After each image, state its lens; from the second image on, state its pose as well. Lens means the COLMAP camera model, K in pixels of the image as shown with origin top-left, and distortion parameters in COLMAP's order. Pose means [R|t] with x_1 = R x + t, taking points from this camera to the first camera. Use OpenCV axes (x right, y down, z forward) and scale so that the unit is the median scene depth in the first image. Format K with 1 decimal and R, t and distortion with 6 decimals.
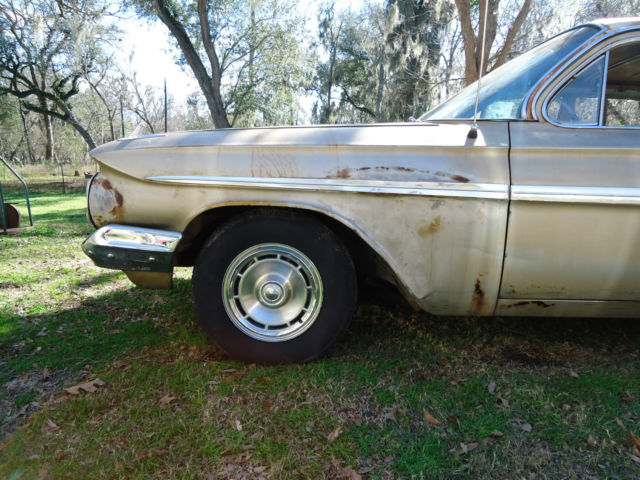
lens RADIAL K [[471.1, 0, 319.1], [0, 471.1, 240.8], [0, 0, 1]] dist [-0.005795, -0.006775]
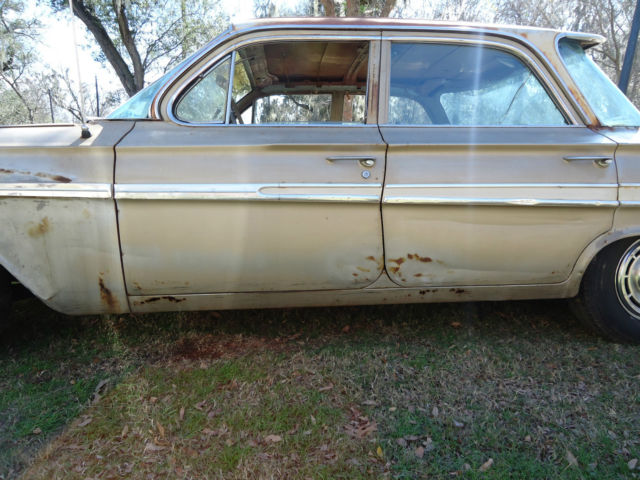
lens RADIAL K [[471.1, 0, 319.4], [0, 471.1, 239.4], [0, 0, 1]] dist [-0.005795, -0.006775]
pose [[0.993647, -0.037192, 0.106221, 0.692288], [0.036823, 0.999307, 0.005430, 0.010750], [-0.106350, -0.001484, 0.994328, -0.051884]]
